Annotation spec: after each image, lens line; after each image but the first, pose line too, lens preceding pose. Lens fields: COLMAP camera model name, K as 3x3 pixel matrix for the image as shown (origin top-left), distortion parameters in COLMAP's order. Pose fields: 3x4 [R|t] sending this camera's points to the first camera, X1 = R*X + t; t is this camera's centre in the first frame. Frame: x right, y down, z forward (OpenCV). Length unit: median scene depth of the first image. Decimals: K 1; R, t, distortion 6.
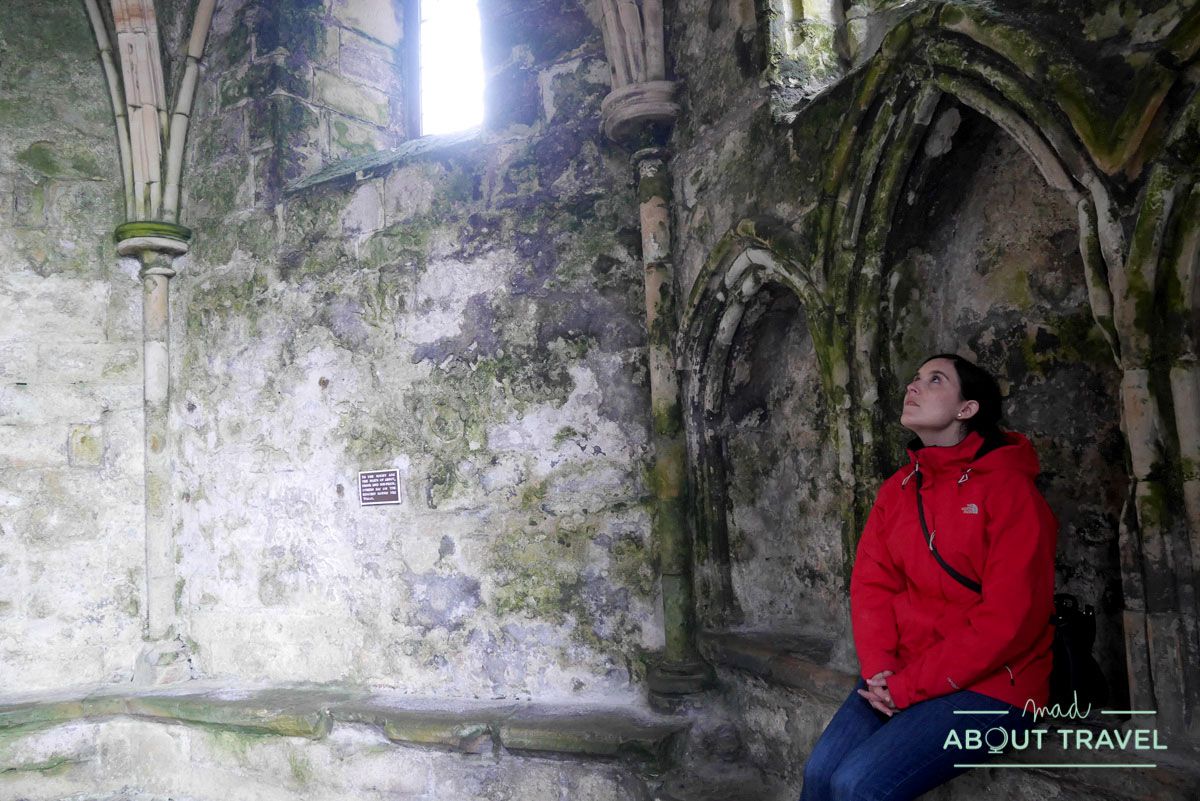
lens RADIAL K [[870.0, 0, 599.8], [0, 870.0, 399.9], [0, 0, 1]] dist [-0.064391, 0.021637]
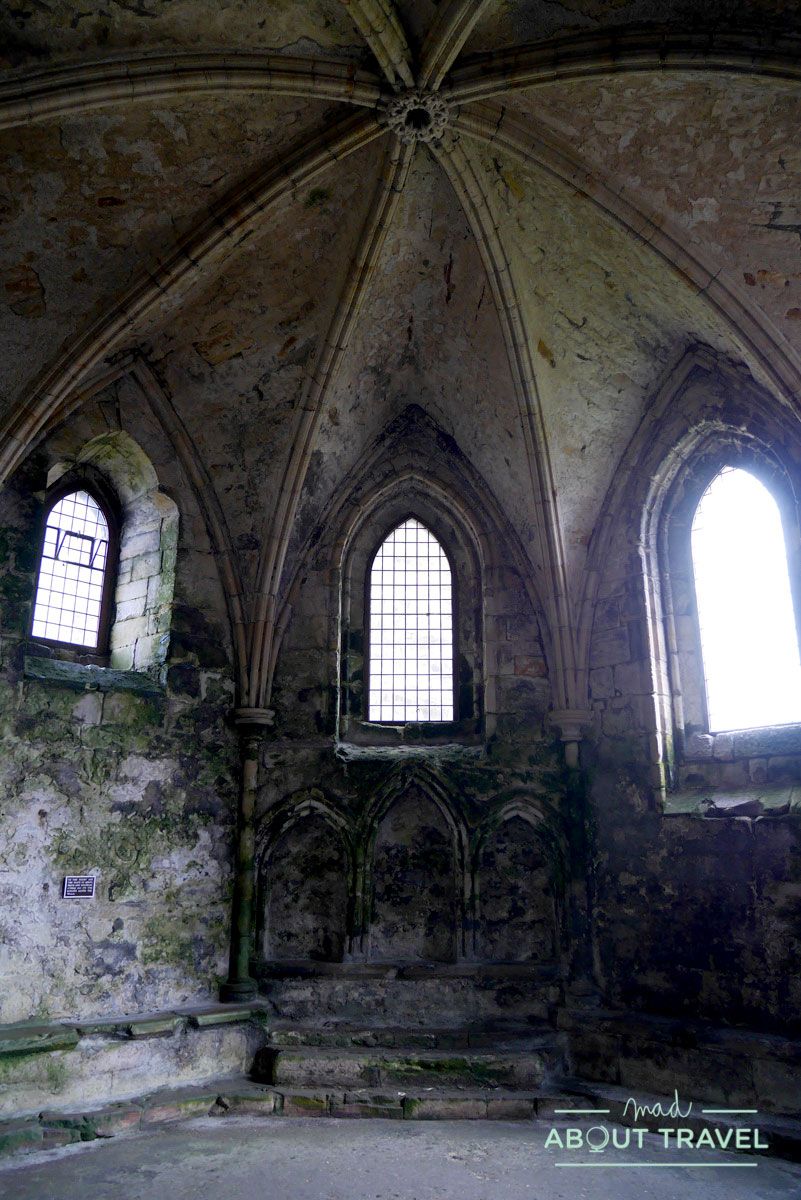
lens RADIAL K [[870.0, 0, 402.1], [0, 870.0, 601.3], [0, 0, 1]] dist [-0.064391, 0.021637]
pose [[0.373938, 0.325583, 0.868428, -1.686067], [-0.115194, 0.945411, -0.304843, 0.016007], [-0.920272, 0.013955, 0.391030, -0.197595]]
